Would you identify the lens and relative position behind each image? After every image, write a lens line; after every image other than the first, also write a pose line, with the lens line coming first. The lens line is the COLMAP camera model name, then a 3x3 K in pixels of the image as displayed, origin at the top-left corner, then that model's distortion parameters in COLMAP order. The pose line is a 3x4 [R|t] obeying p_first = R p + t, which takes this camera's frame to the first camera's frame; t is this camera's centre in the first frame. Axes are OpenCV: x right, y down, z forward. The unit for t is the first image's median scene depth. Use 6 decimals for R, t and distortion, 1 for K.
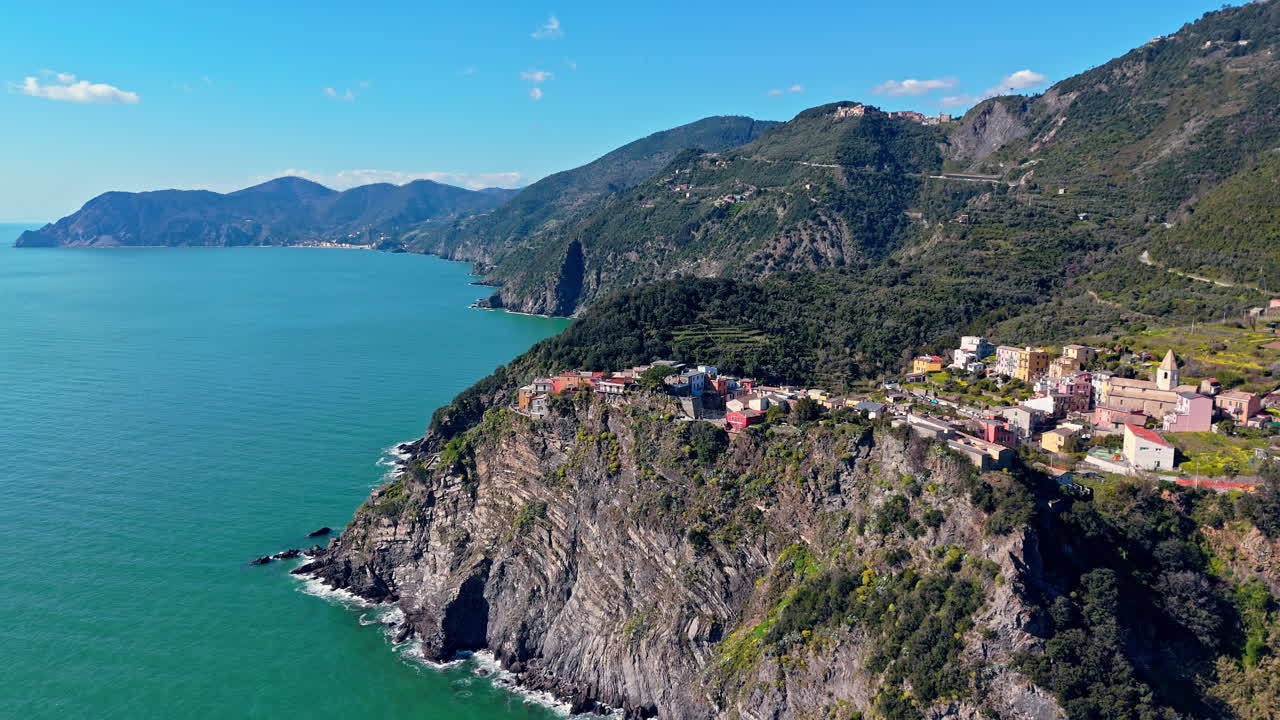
lens RADIAL K [[962.5, 0, 640.0], [0, 962.5, 340.4], [0, 0, 1]] dist [0.144191, -0.153047]
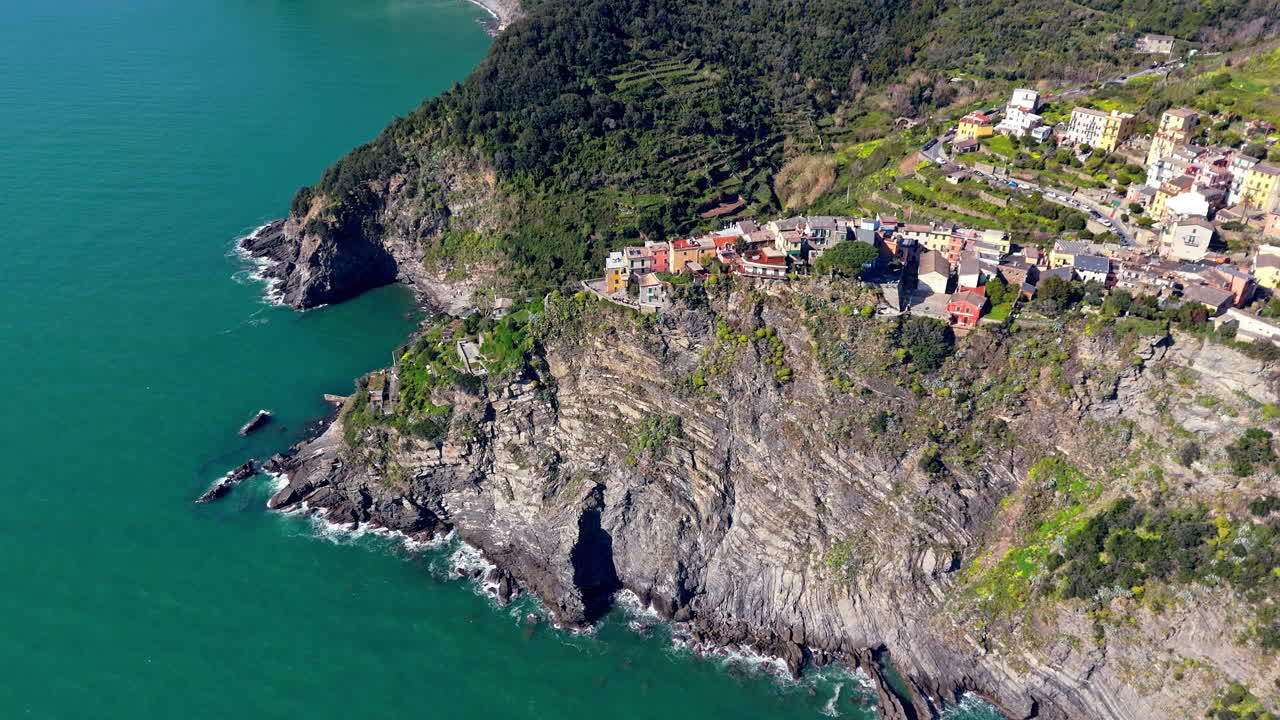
lens RADIAL K [[962.5, 0, 640.0], [0, 962.5, 340.4], [0, 0, 1]] dist [0.144191, -0.153047]
pose [[0.940678, -0.166951, 0.295384, -0.353059], [0.040764, 0.919871, 0.390096, -0.197797], [-0.336843, -0.354914, 0.872108, 0.357879]]
